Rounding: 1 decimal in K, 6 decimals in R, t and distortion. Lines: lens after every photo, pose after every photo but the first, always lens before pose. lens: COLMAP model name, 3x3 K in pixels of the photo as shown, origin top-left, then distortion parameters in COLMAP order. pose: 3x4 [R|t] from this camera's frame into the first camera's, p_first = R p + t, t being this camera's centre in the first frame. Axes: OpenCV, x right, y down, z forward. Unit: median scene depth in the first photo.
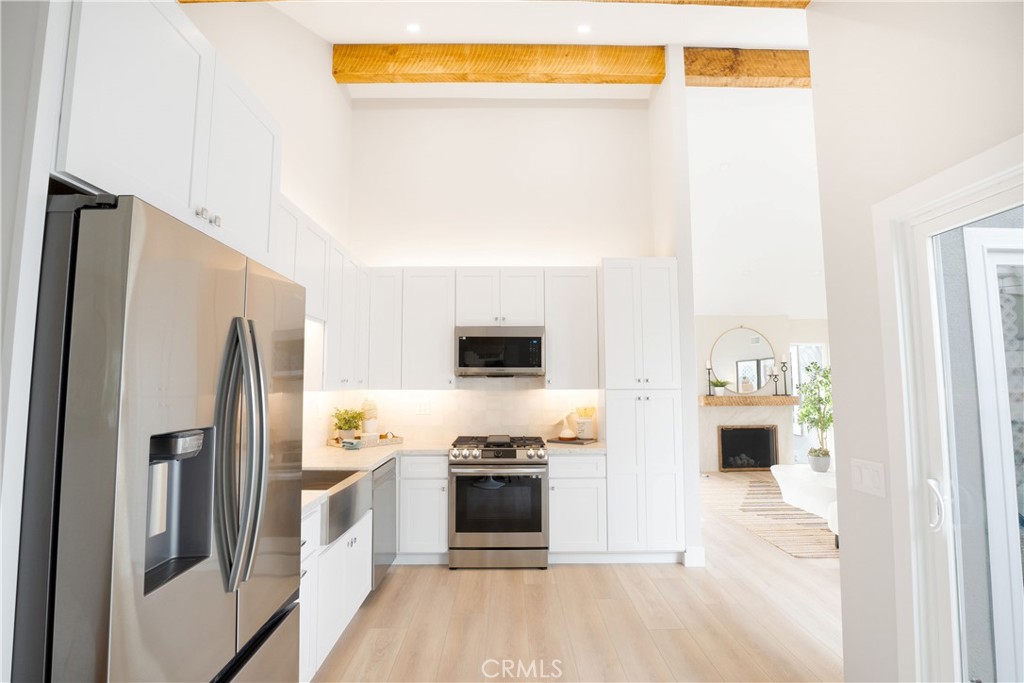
lens RADIAL K [[491.9, 0, 510.2], [0, 491.9, 336.7], [0, 0, 1]] dist [-0.045326, 0.011185]
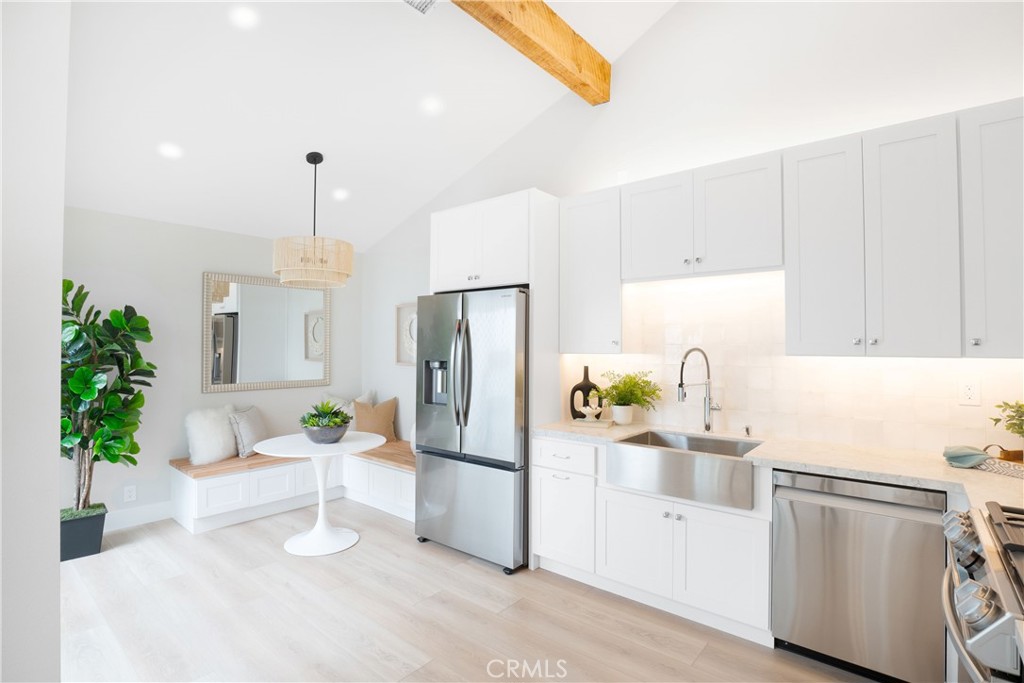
lens RADIAL K [[491.9, 0, 510.2], [0, 491.9, 336.7], [0, 0, 1]] dist [-0.045326, 0.011185]
pose [[-0.650790, -0.013498, -0.759138, 0.409029], [0.072321, 0.994194, -0.079677, 0.093167], [0.755805, -0.106755, -0.646035, 0.975290]]
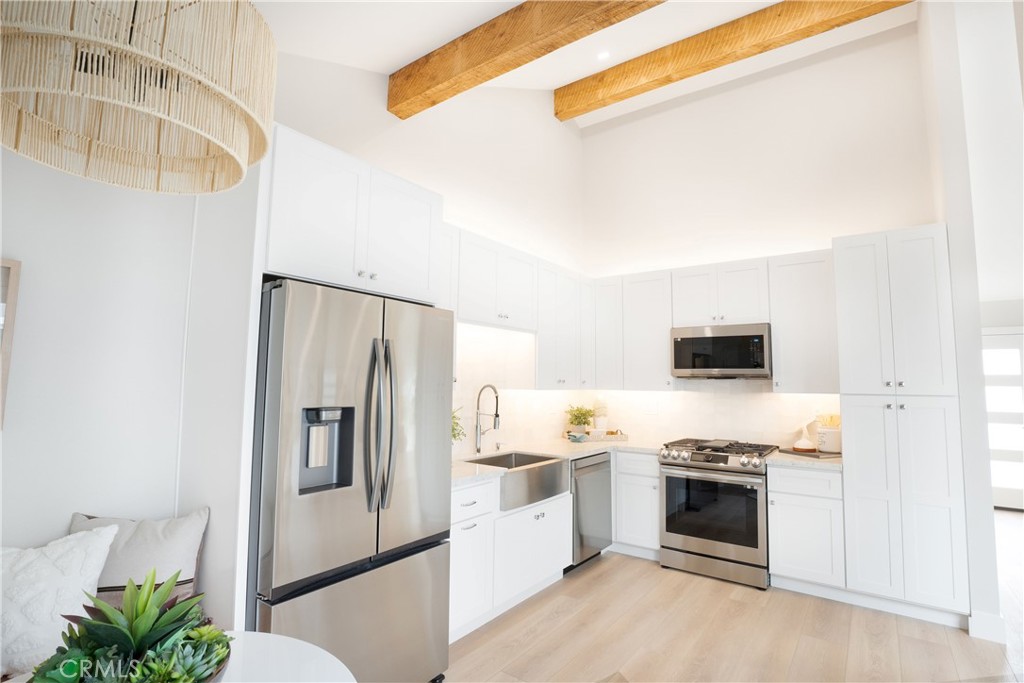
lens RADIAL K [[491.9, 0, 510.2], [0, 491.9, 336.7], [0, 0, 1]] dist [-0.045326, 0.011185]
pose [[0.793773, -0.043799, -0.606635, 0.254817], [0.041606, 0.998978, -0.017685, 0.000364], [0.606789, -0.011202, 0.794784, 0.003712]]
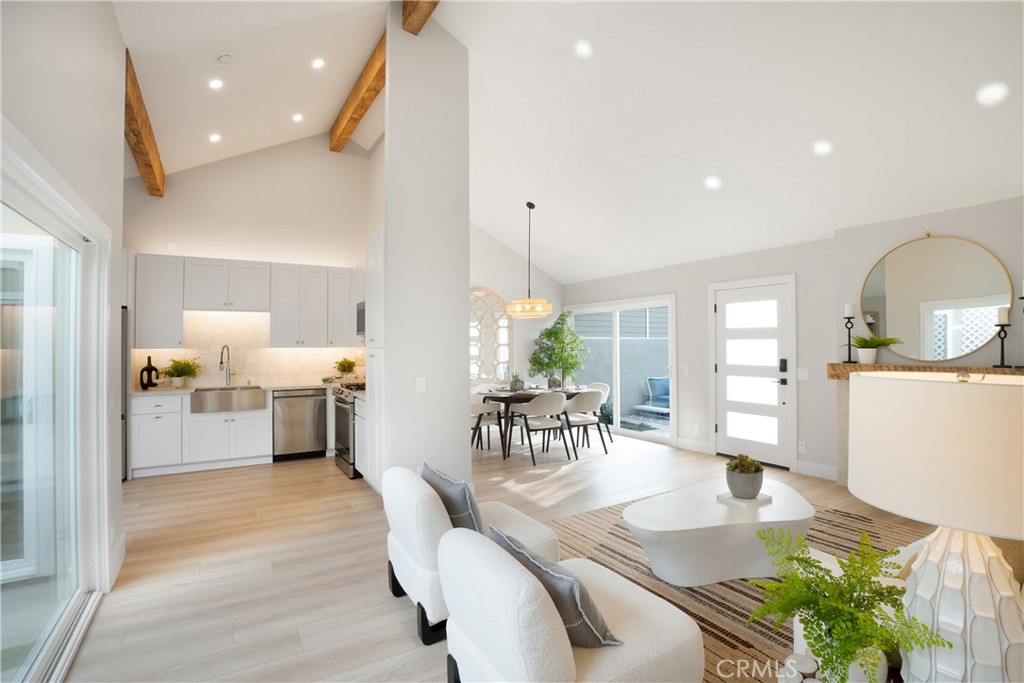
lens RADIAL K [[491.9, 0, 510.2], [0, 491.9, 336.7], [0, 0, 1]] dist [-0.045326, 0.011185]
pose [[0.506695, -0.012882, -0.862029, 1.435693], [0.084867, 0.995777, 0.035003, 0.068413], [0.857938, -0.090893, 0.505649, 0.706375]]
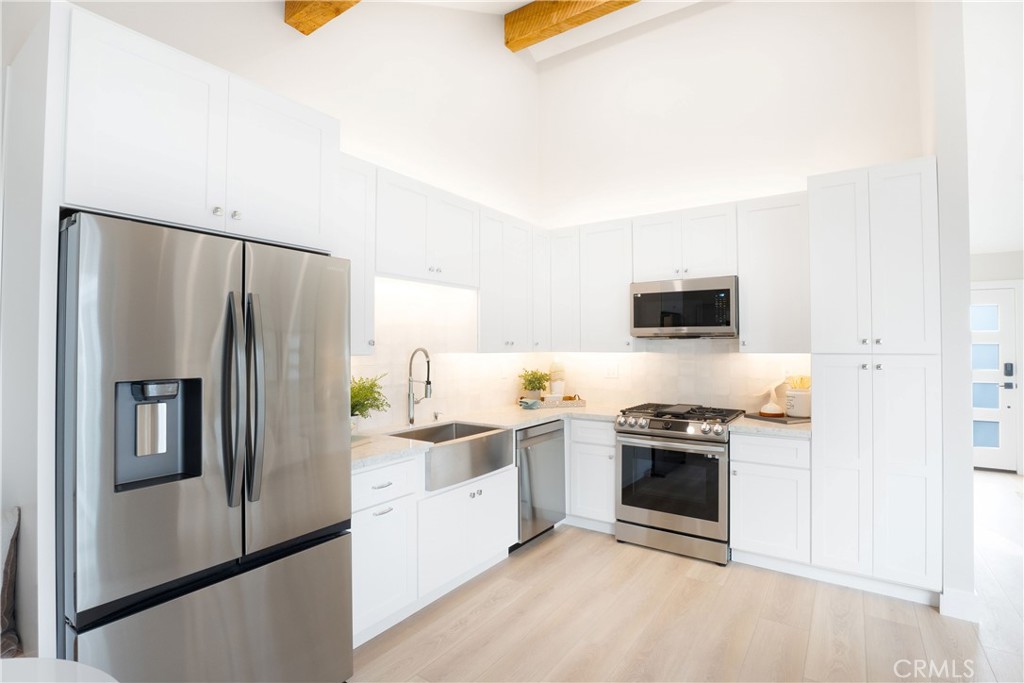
lens RADIAL K [[491.9, 0, 510.2], [0, 491.9, 336.7], [0, 0, 1]] dist [-0.045326, 0.011185]
pose [[0.813669, -0.009948, -0.581243, 0.253939], [0.053827, 0.996847, 0.058290, 0.014054], [0.578831, -0.078715, 0.811639, 0.137261]]
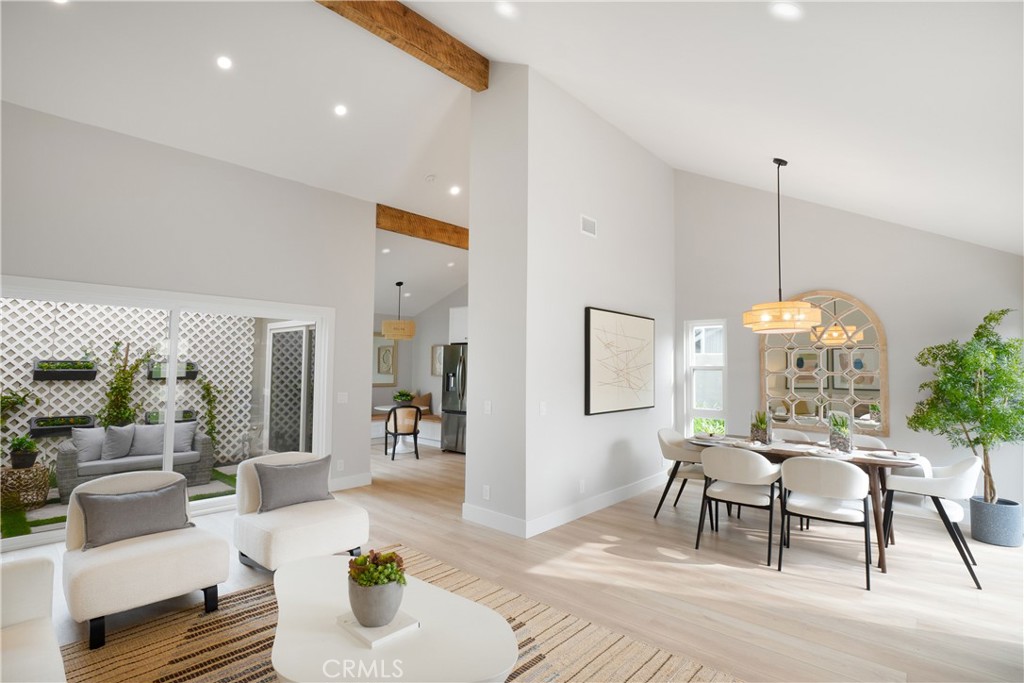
lens RADIAL K [[491.9, 0, 510.2], [0, 491.9, 336.7], [0, 0, 1]] dist [-0.045326, 0.011185]
pose [[-0.676300, -0.054631, -0.734598, 1.217321], [0.056935, 0.990386, -0.126071, 0.183150], [0.734423, -0.127087, -0.666688, 1.918979]]
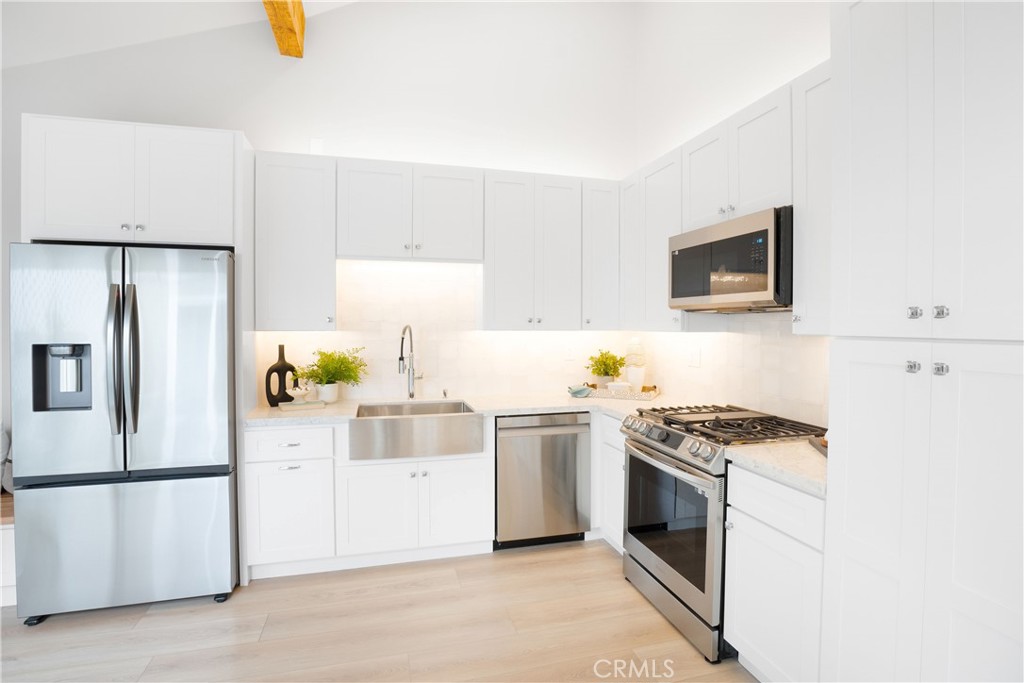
lens RADIAL K [[491.9, 0, 510.2], [0, 491.9, 336.7], [0, 0, 1]] dist [-0.045326, 0.011185]
pose [[0.252551, 0.025254, -0.967254, 0.510592], [0.089425, 0.994772, 0.049322, 0.066057], [0.963442, -0.098953, 0.248972, 0.665633]]
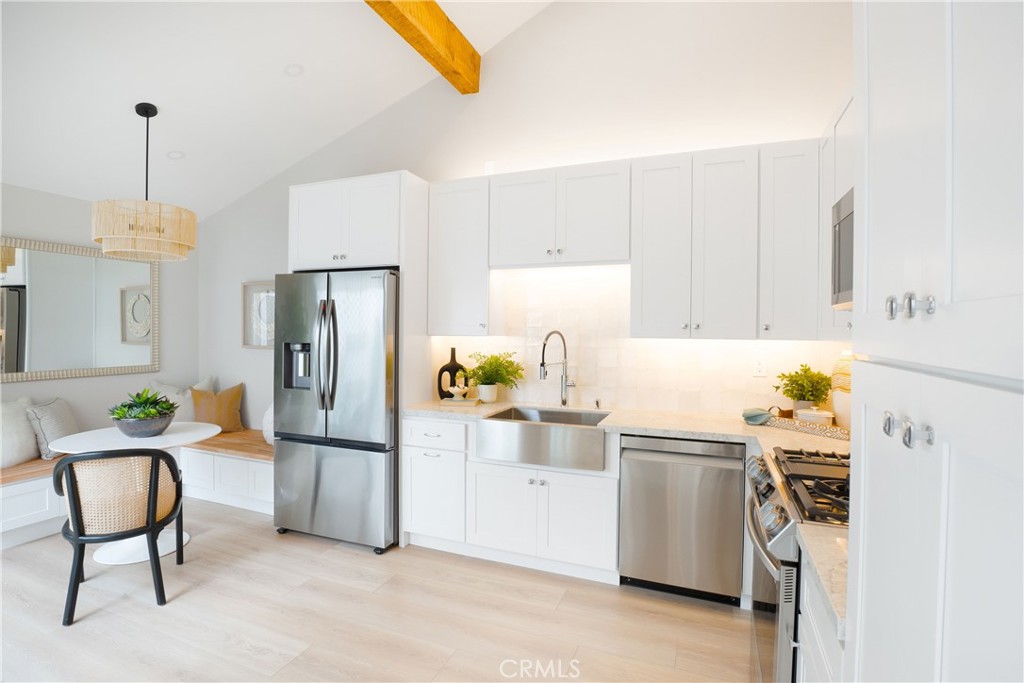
lens RADIAL K [[491.9, 0, 510.2], [0, 491.9, 336.7], [0, 0, 1]] dist [-0.045326, 0.011185]
pose [[-0.387853, 0.012181, -0.921641, 0.453050], [0.081402, 0.996458, -0.021086, 0.092609], [0.918120, -0.083202, -0.387471, 0.956975]]
